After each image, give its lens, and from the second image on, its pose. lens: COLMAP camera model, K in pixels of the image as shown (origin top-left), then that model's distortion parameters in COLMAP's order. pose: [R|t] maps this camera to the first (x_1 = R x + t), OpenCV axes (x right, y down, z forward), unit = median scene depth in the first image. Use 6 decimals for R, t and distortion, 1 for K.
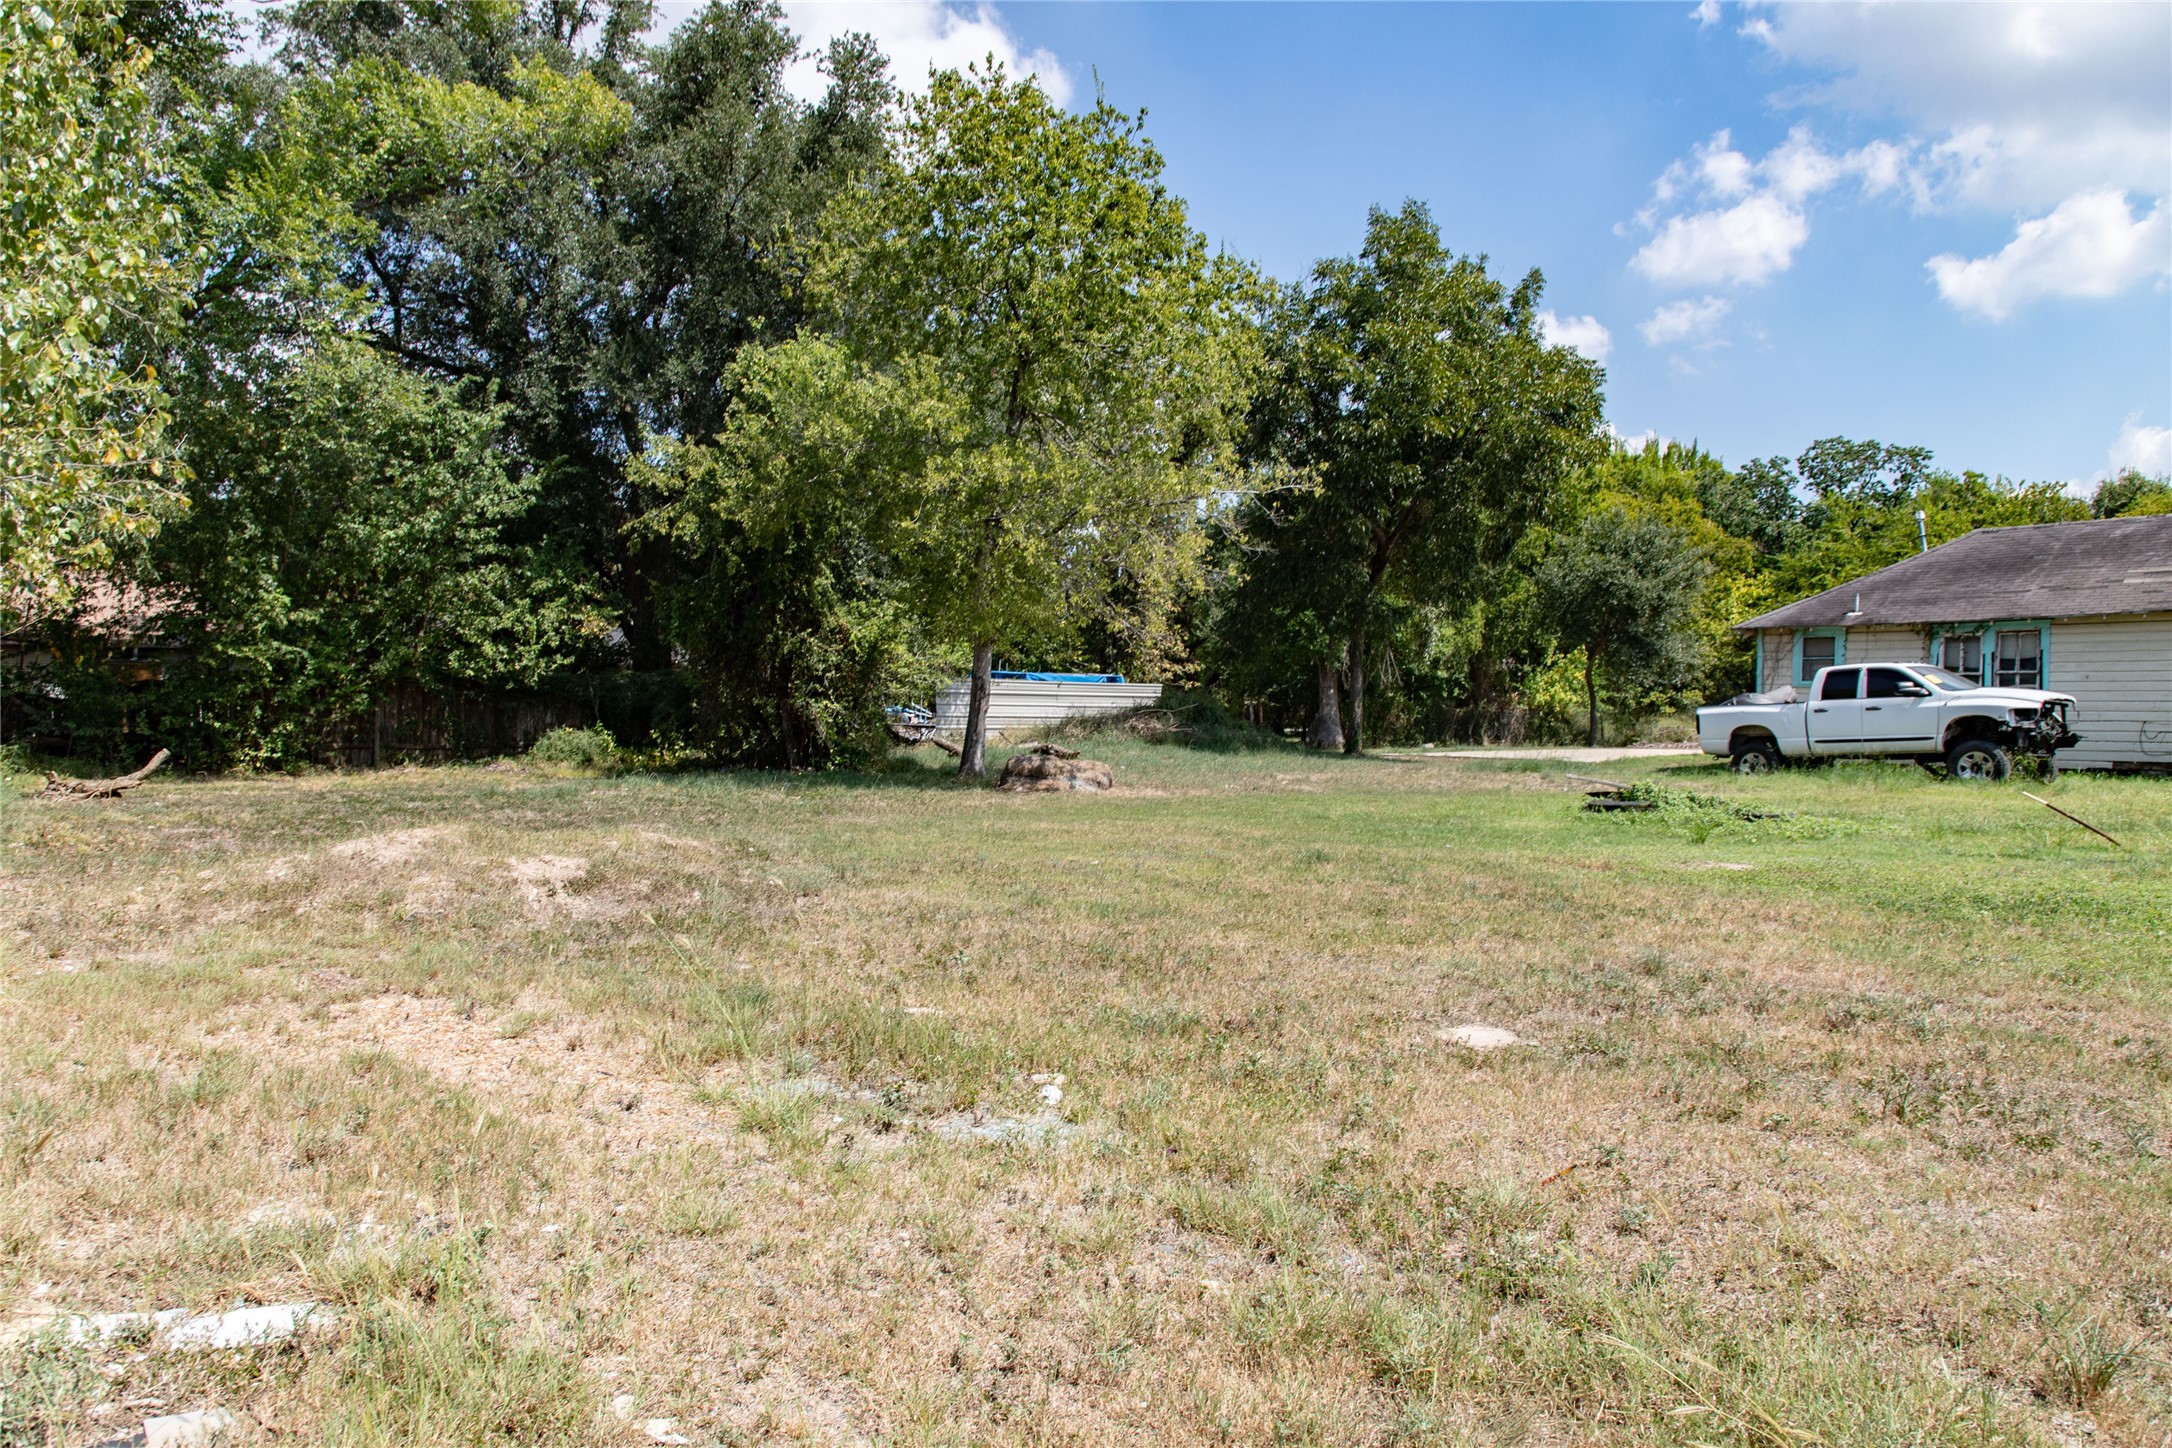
lens RADIAL K [[1464.2, 0, 1072.4], [0, 1464.2, 729.0], [0, 0, 1]] dist [0.000337, -0.001378]
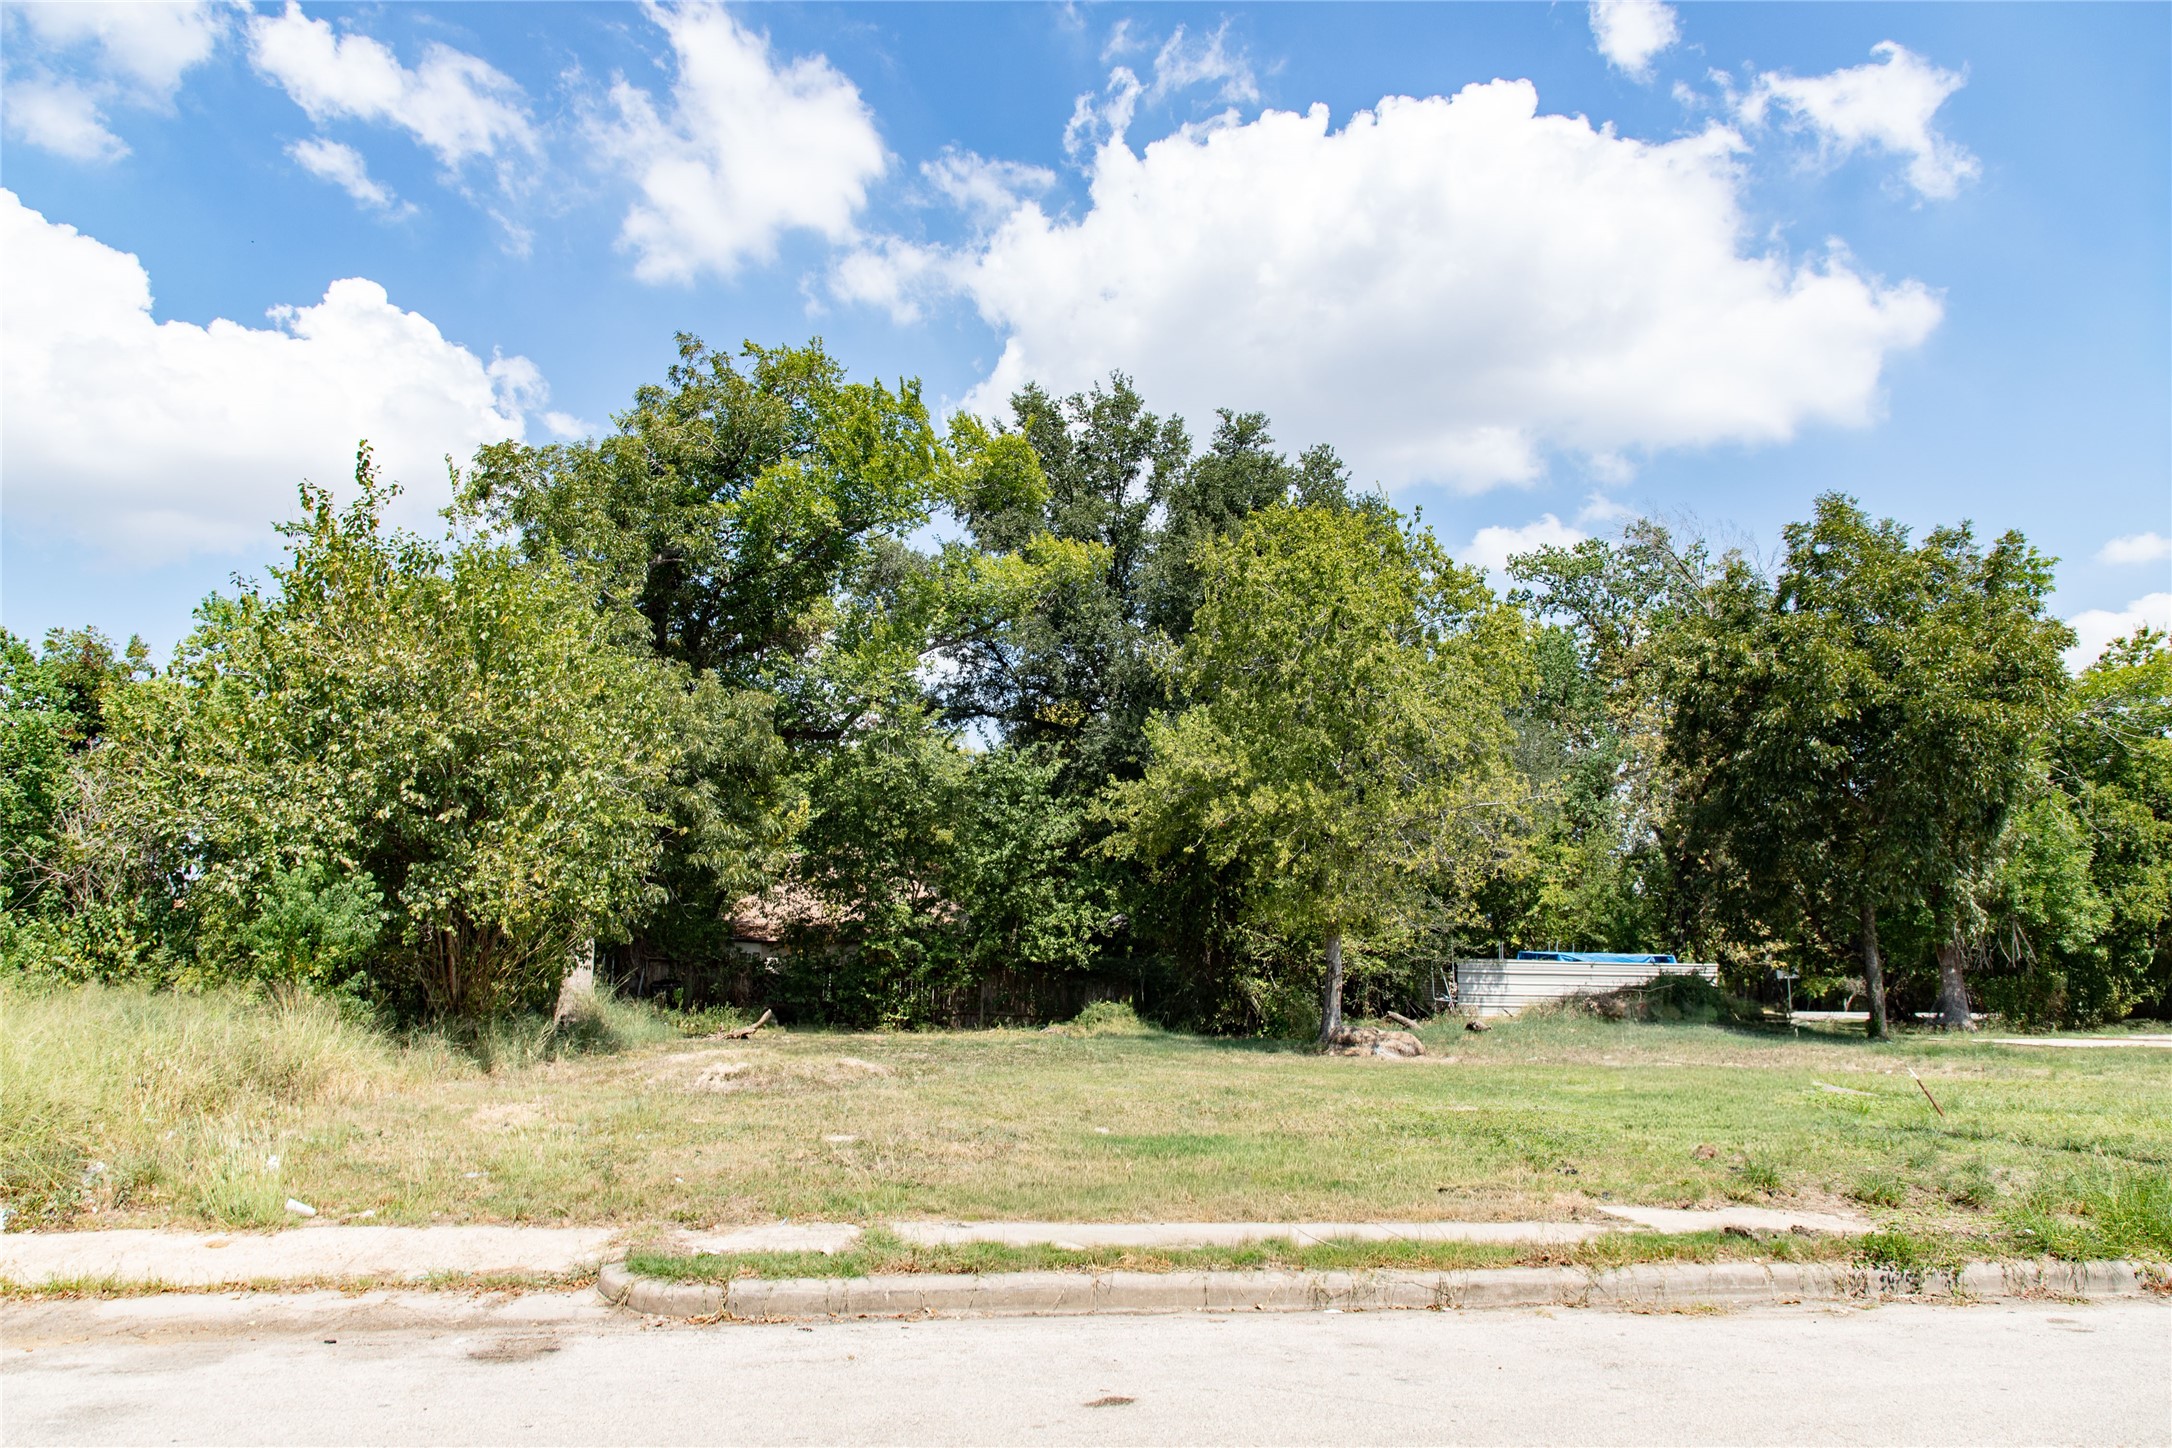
lens RADIAL K [[1464.2, 0, 1073.0], [0, 1464.2, 734.6], [0, 0, 1]] dist [0.000337, -0.001378]
pose [[0.848106, -0.085436, -0.522893, 0.353376], [-0.011665, 0.983663, -0.179641, 0.000489], [0.529698, 0.158455, 0.833254, -0.144897]]
